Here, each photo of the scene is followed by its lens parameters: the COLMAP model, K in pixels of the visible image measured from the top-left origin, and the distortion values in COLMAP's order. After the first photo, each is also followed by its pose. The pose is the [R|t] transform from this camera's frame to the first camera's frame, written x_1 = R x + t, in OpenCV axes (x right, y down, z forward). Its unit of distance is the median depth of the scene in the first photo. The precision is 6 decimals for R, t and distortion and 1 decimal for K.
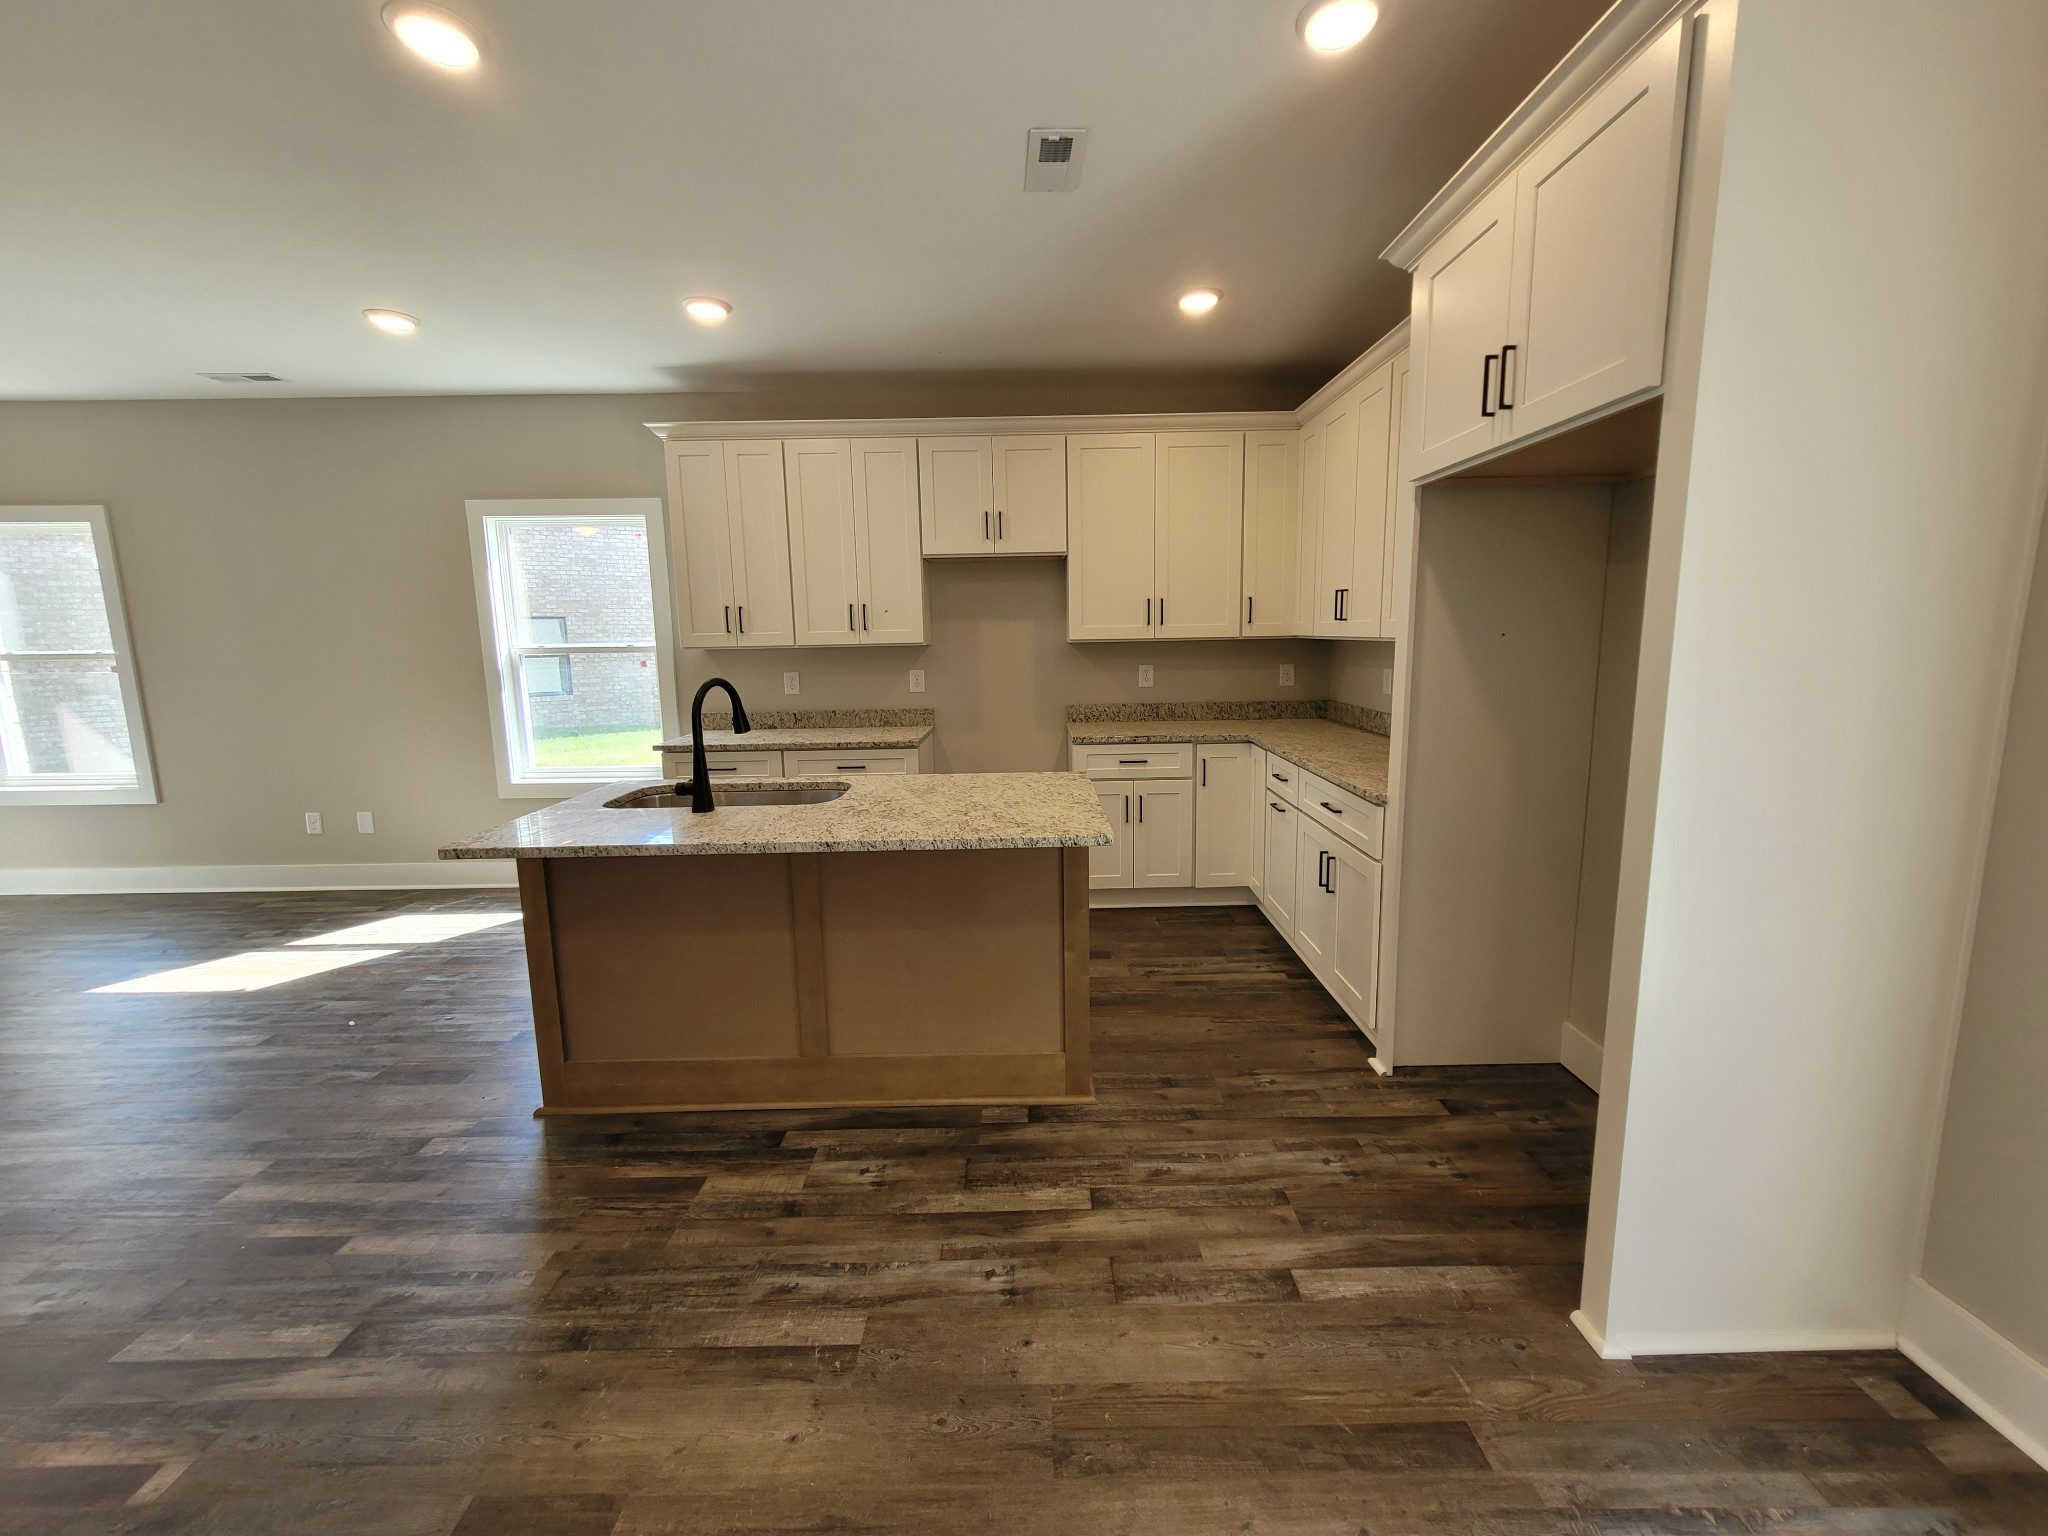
lens RADIAL K [[801.2, 0, 1031.5], [0, 801.2, 749.8], [0, 0, 1]] dist [0.000089, 0.000303]
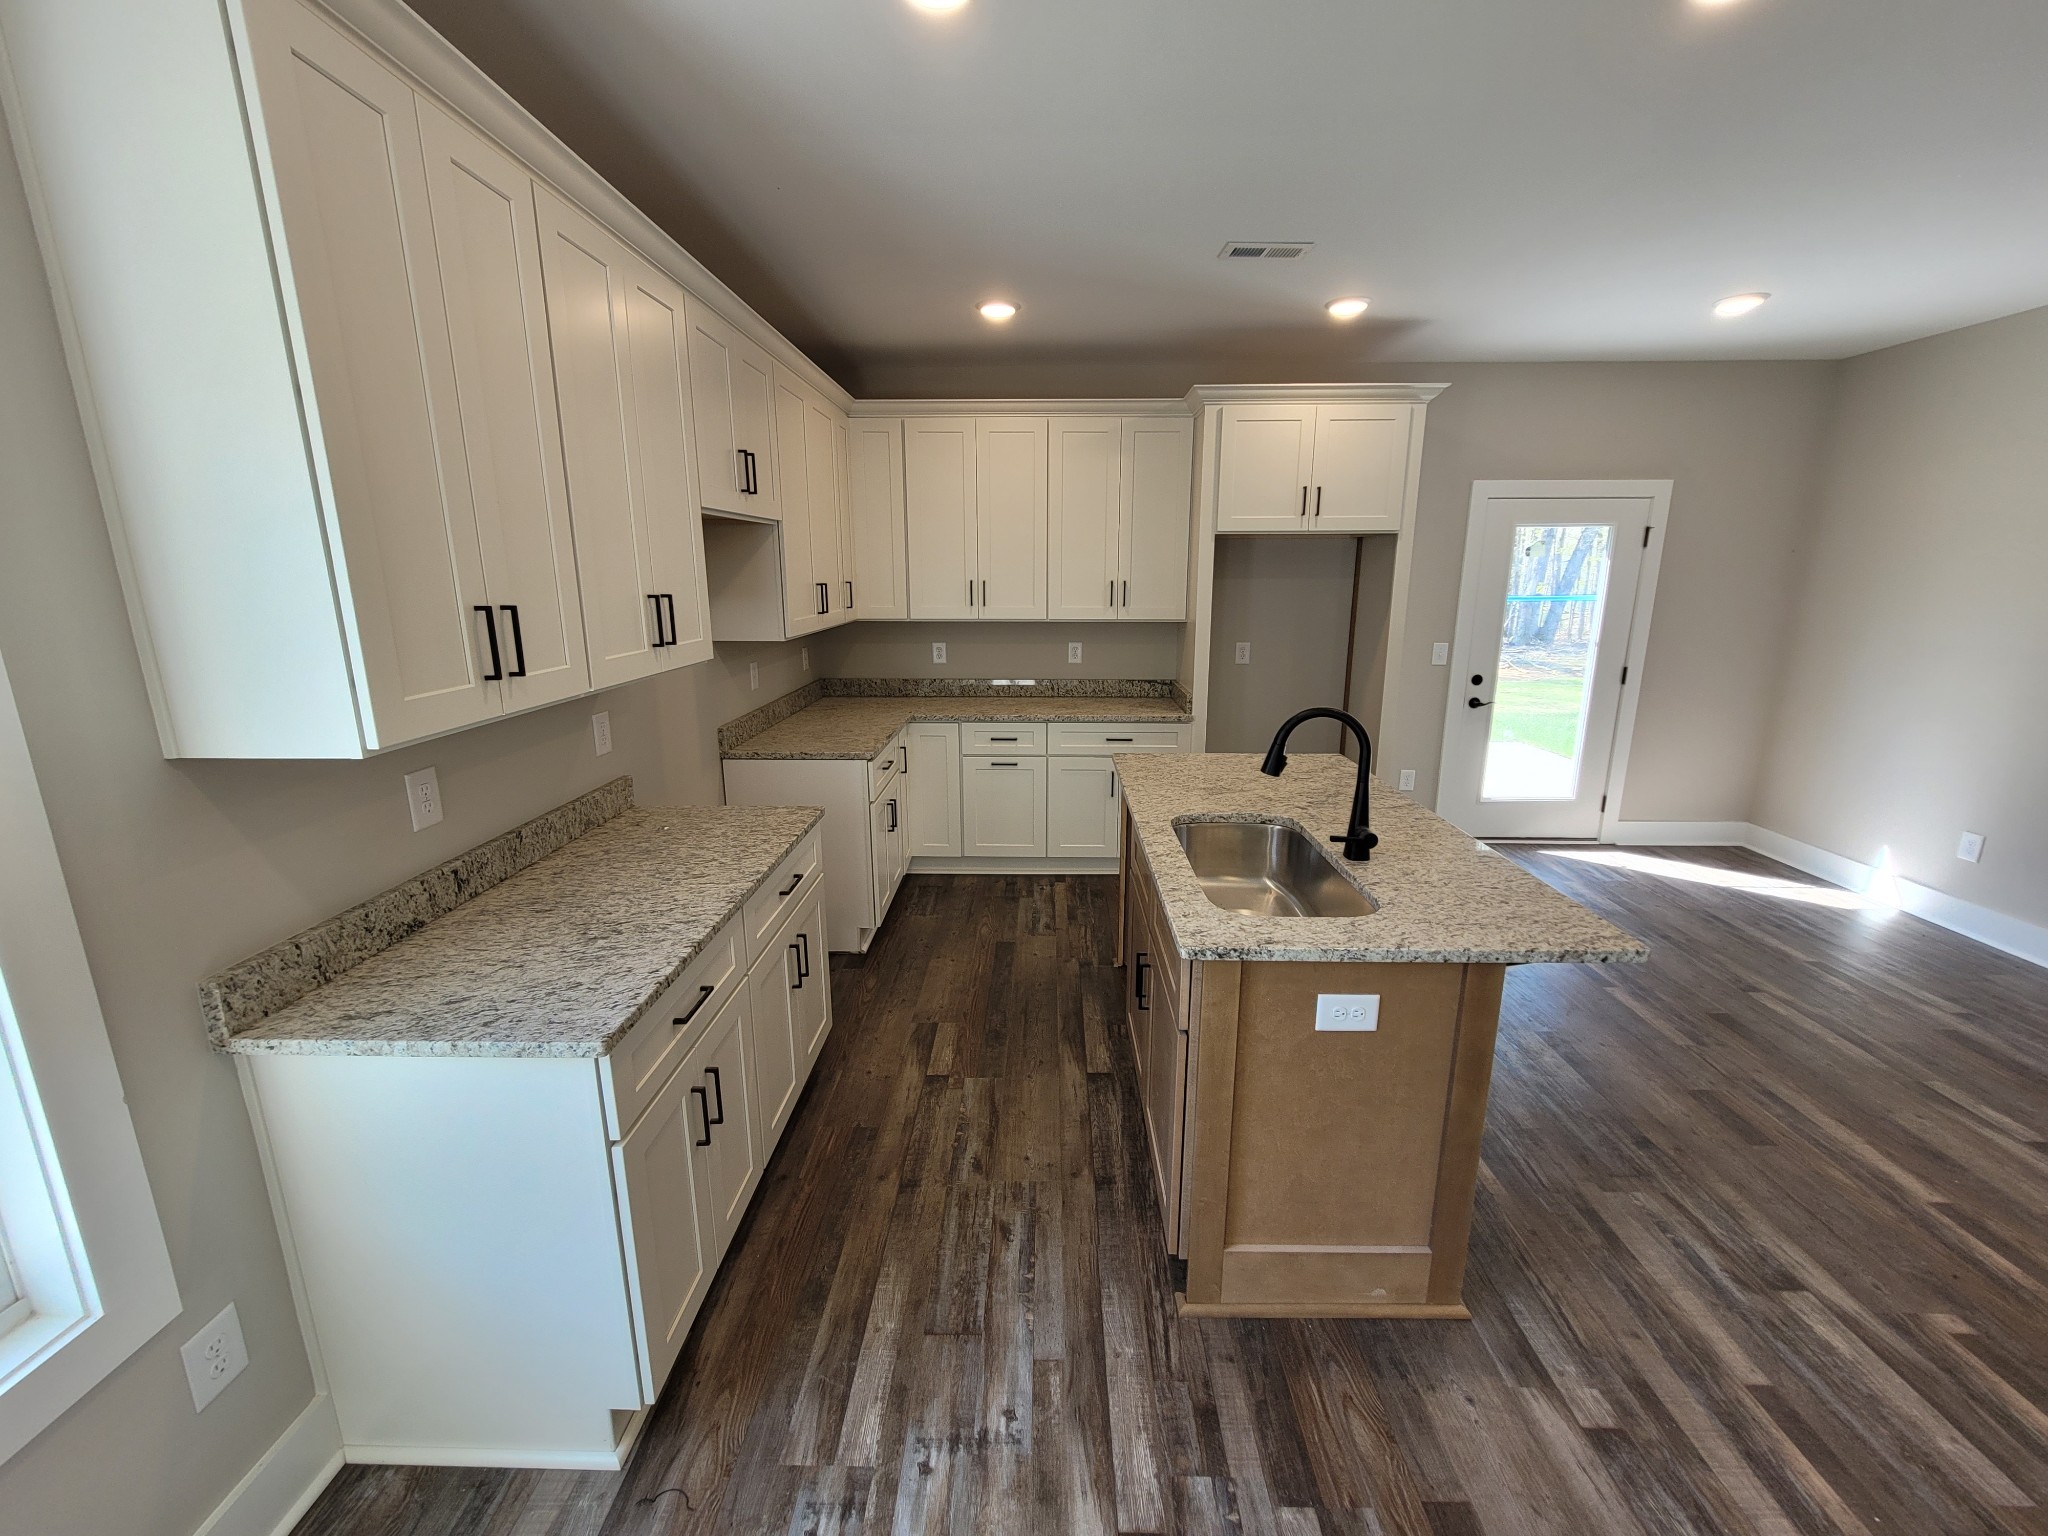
lens RADIAL K [[801.2, 0, 1035.6], [0, 801.2, 748.6], [0, 0, 1]] dist [0.000089, 0.000303]
pose [[0.022427, -0.201667, 0.979197, -1.434714], [0.146323, 0.969559, 0.196331, -0.299010], [-0.988983, 0.138876, 0.051253, 1.477867]]
